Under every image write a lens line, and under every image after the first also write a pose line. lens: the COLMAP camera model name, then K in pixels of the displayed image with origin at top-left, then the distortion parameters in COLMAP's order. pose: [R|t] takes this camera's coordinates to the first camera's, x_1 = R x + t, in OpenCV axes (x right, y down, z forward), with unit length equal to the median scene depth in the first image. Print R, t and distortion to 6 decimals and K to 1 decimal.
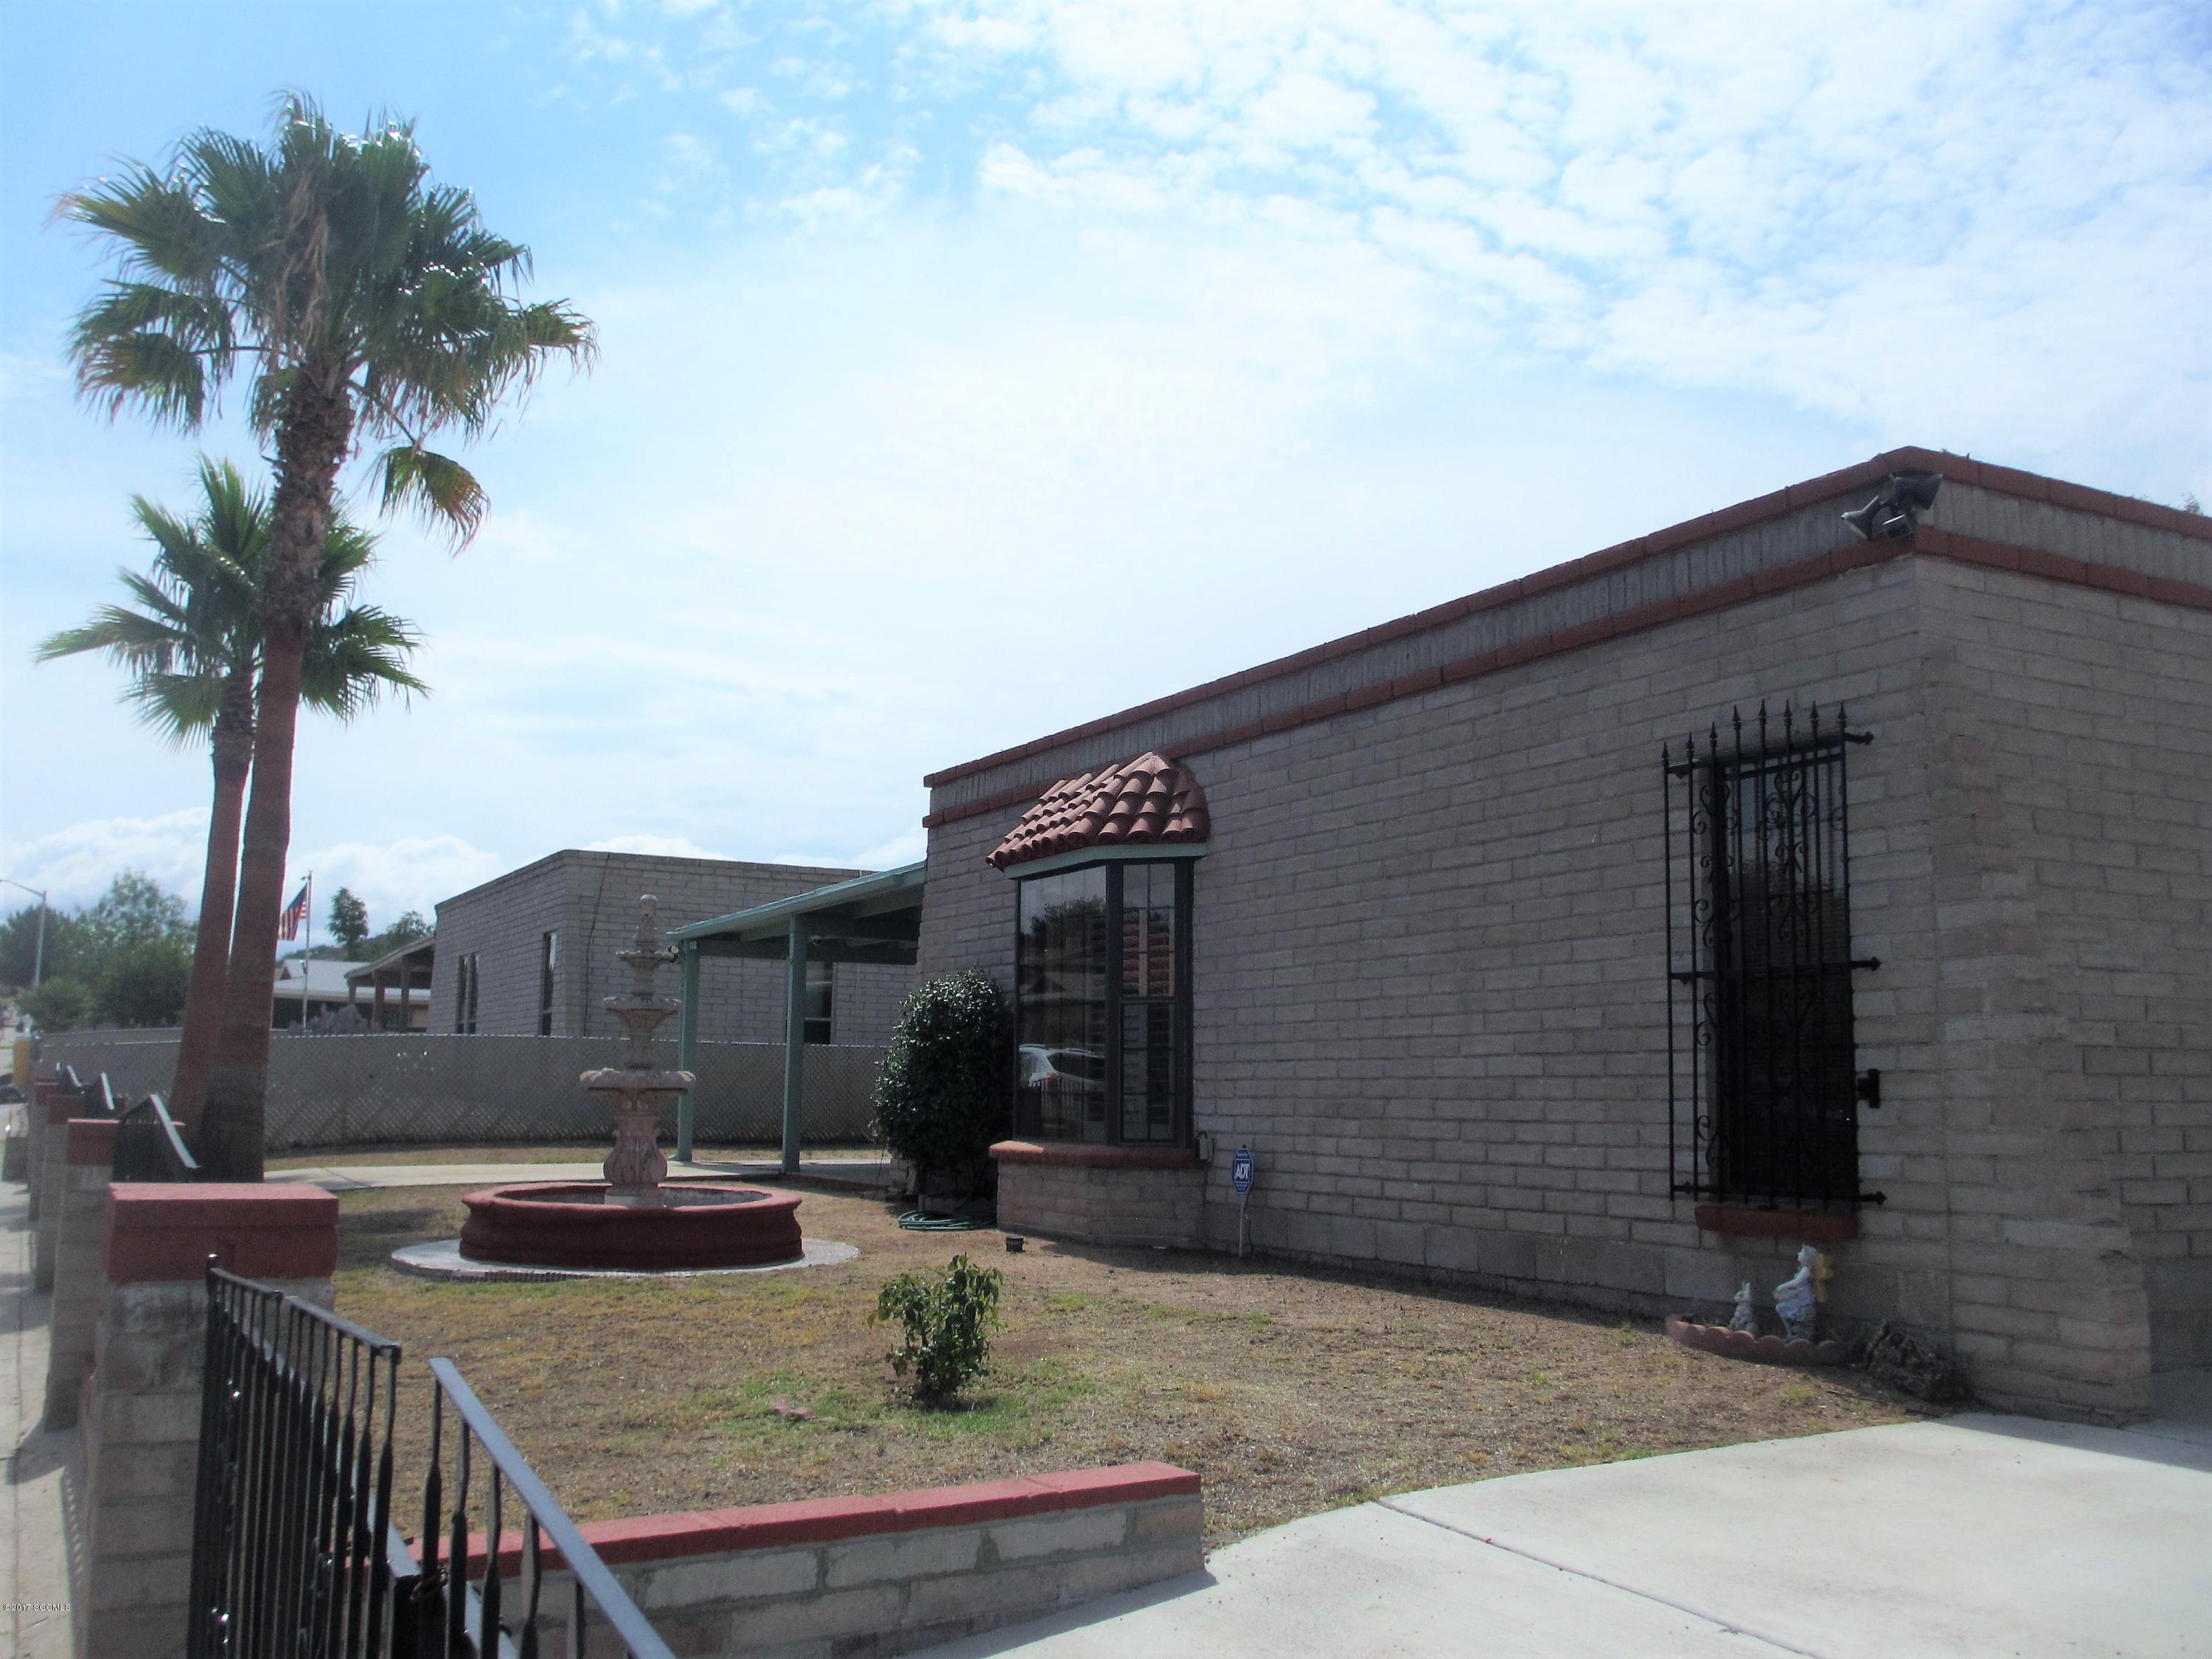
lens RADIAL K [[2009.0, 0, 1108.8], [0, 2009.0, 836.4], [0, 0, 1]] dist [-0.059348, 0.044899]
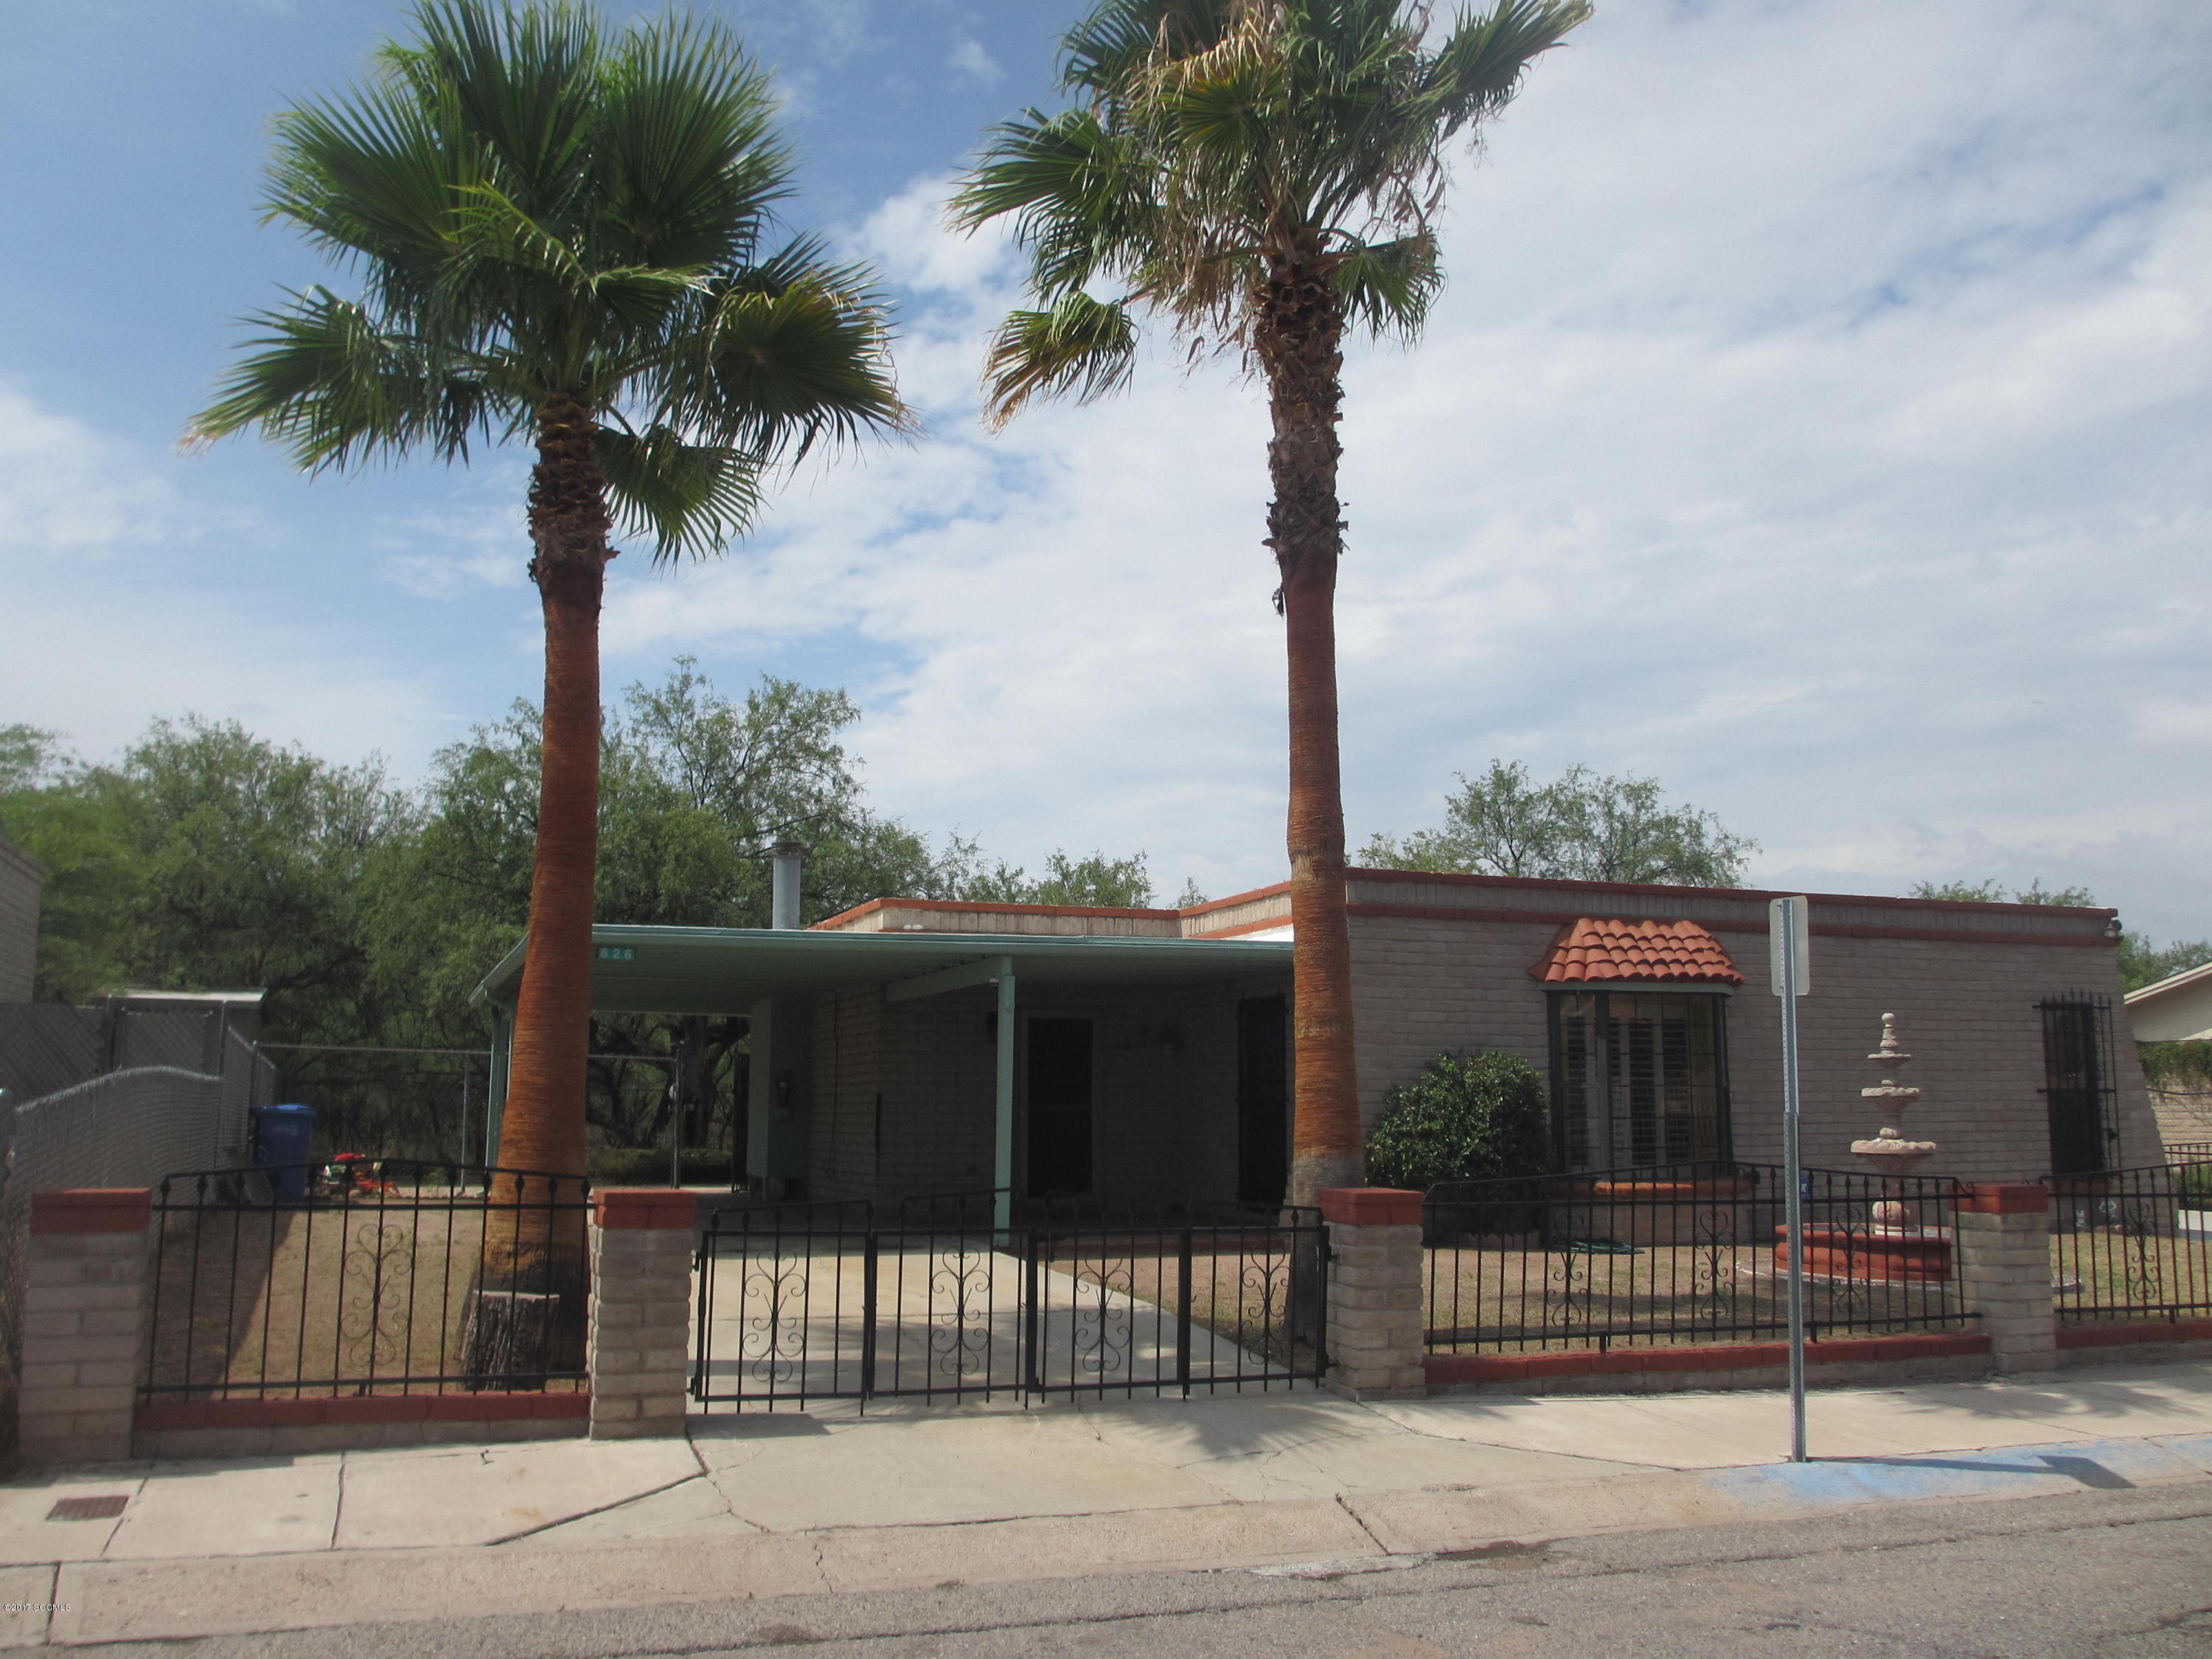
lens RADIAL K [[1885.3, 0, 1186.4], [0, 1885.3, 861.9], [0, 0, 1]] dist [-0.008985, 0.000033]
pose [[0.089202, 0.121795, 0.988539, -1.684191], [-0.121592, 0.986403, -0.110560, 0.139389], [-0.988564, -0.110336, 0.102799, 1.445922]]
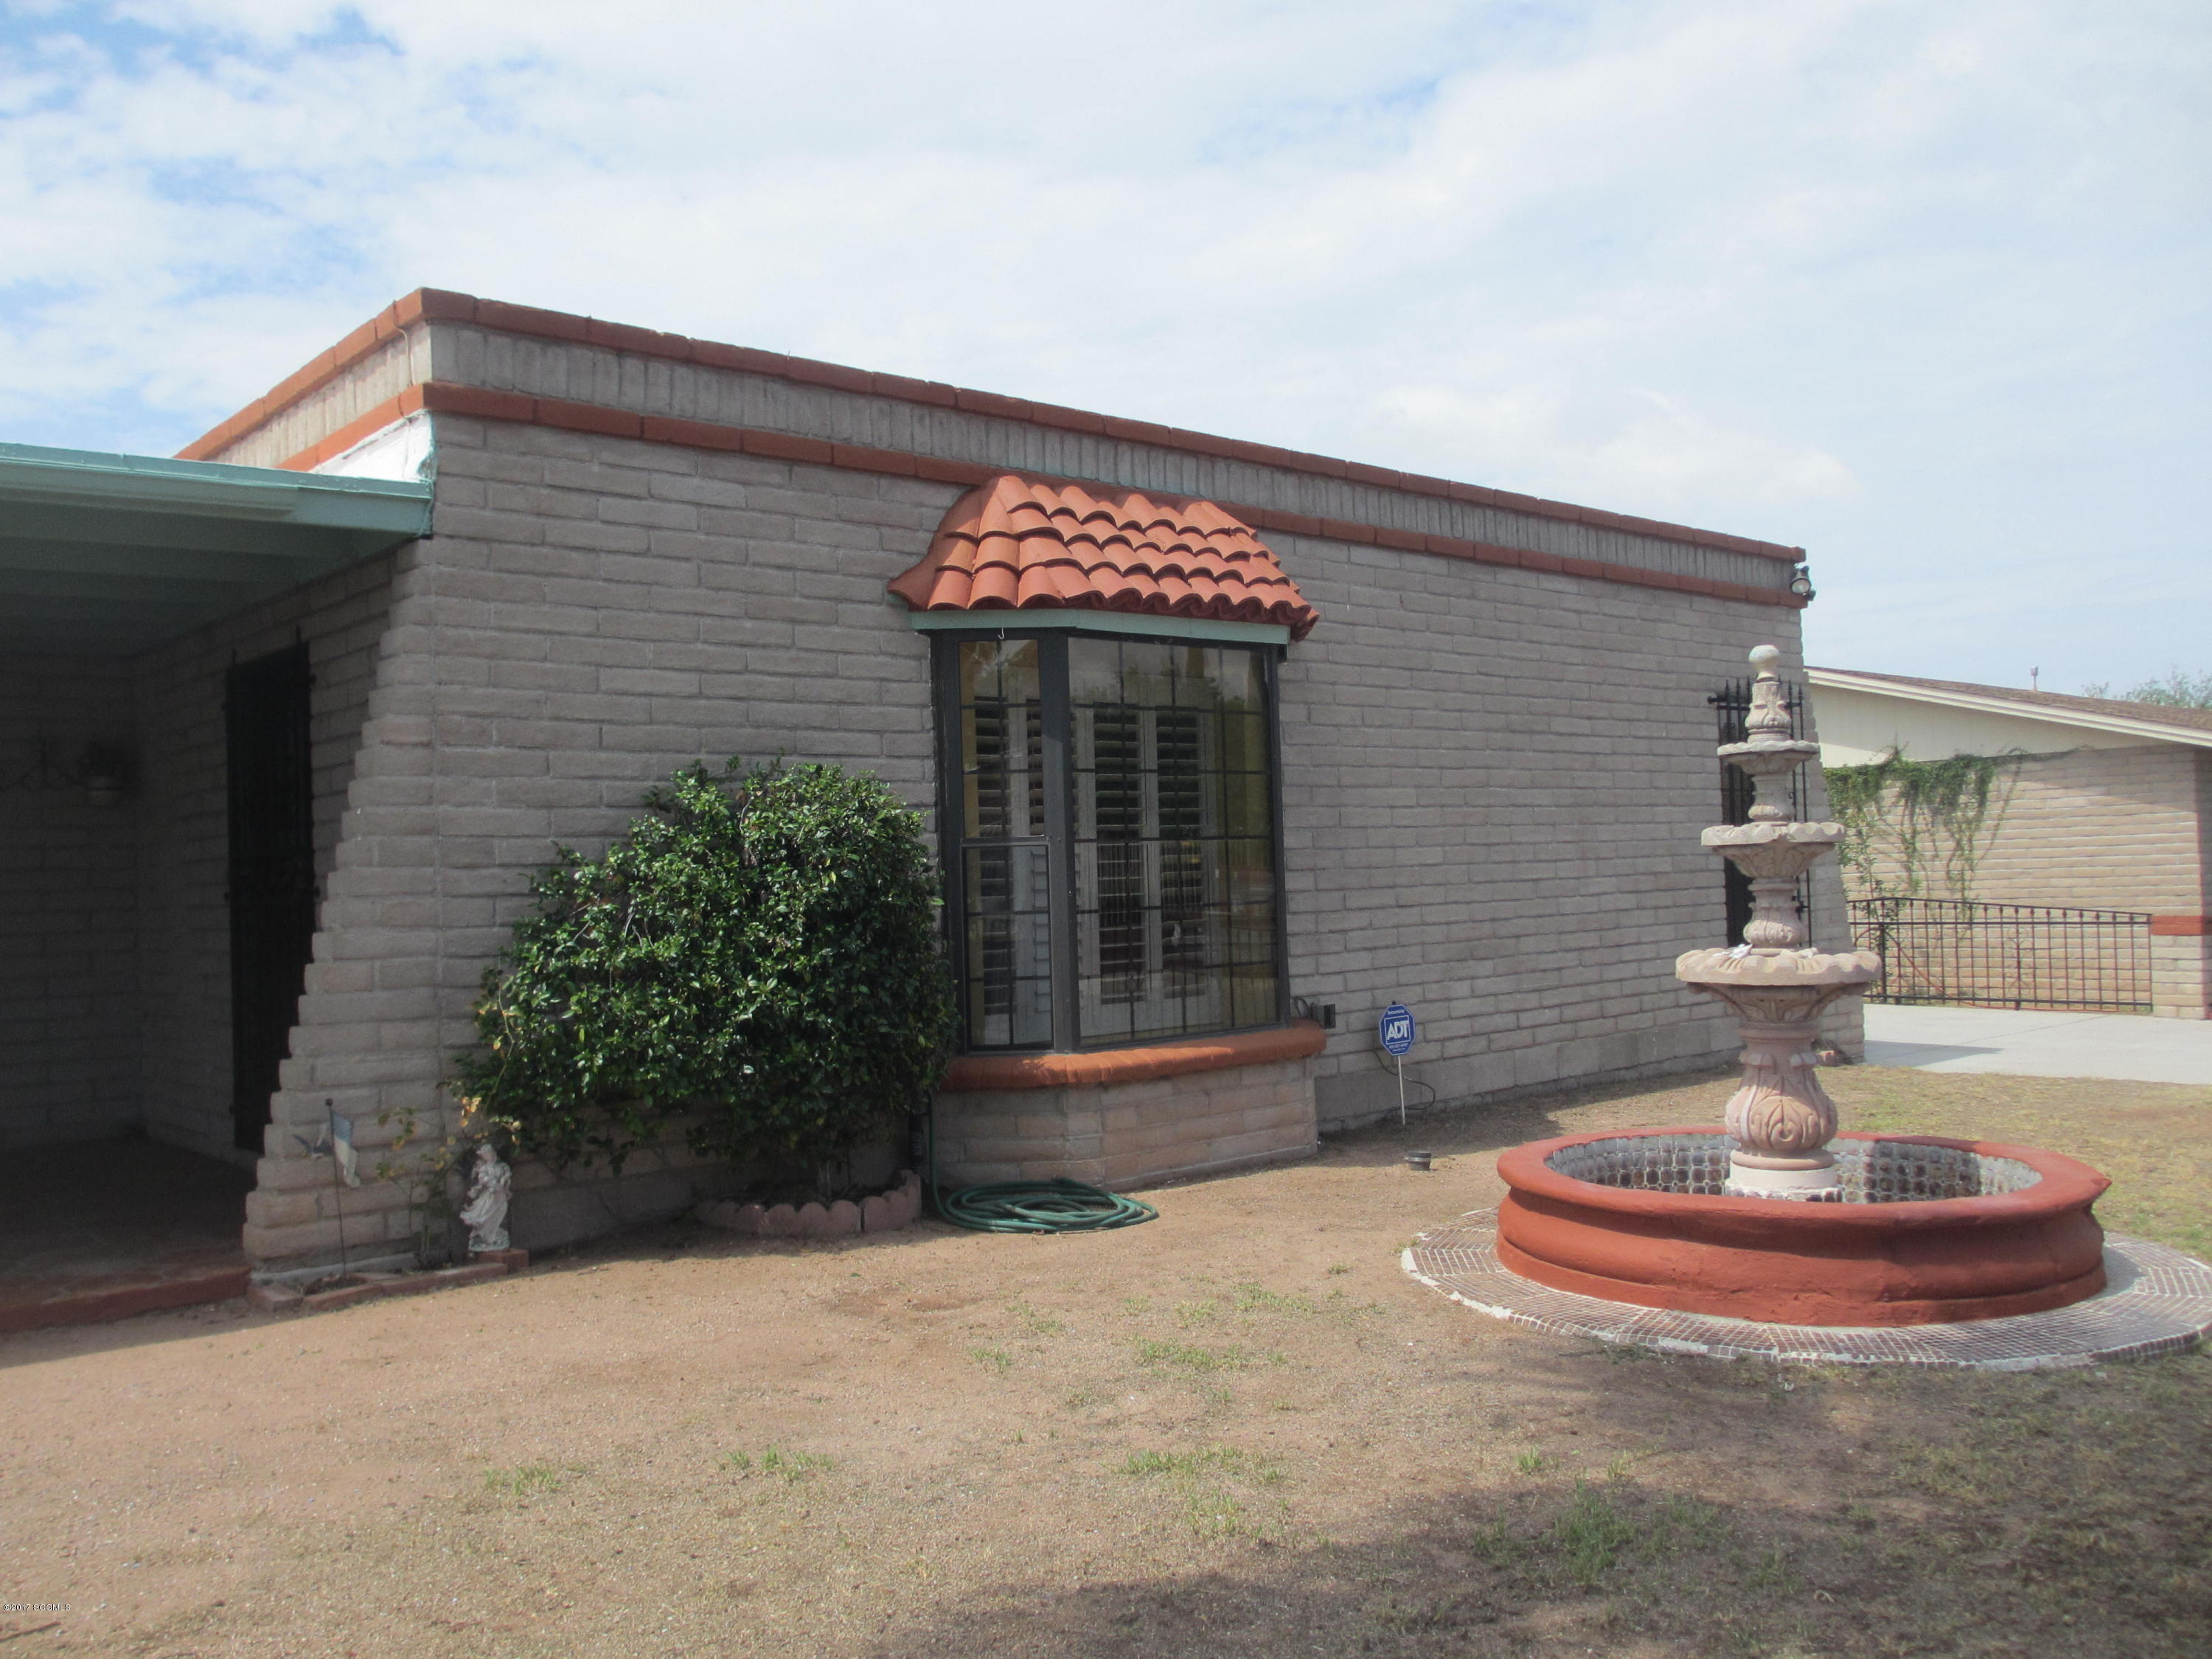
lens RADIAL K [[1844.4, 0, 1106.0], [0, 1844.4, 829.5], [0, 0, 1]] dist [-0.075977, 0.006357]
pose [[-0.228817, 0.024158, 0.973170, -0.739792], [-0.091260, 0.994757, -0.046151, 0.133181], [-0.969182, -0.099372, -0.225412, 1.380167]]
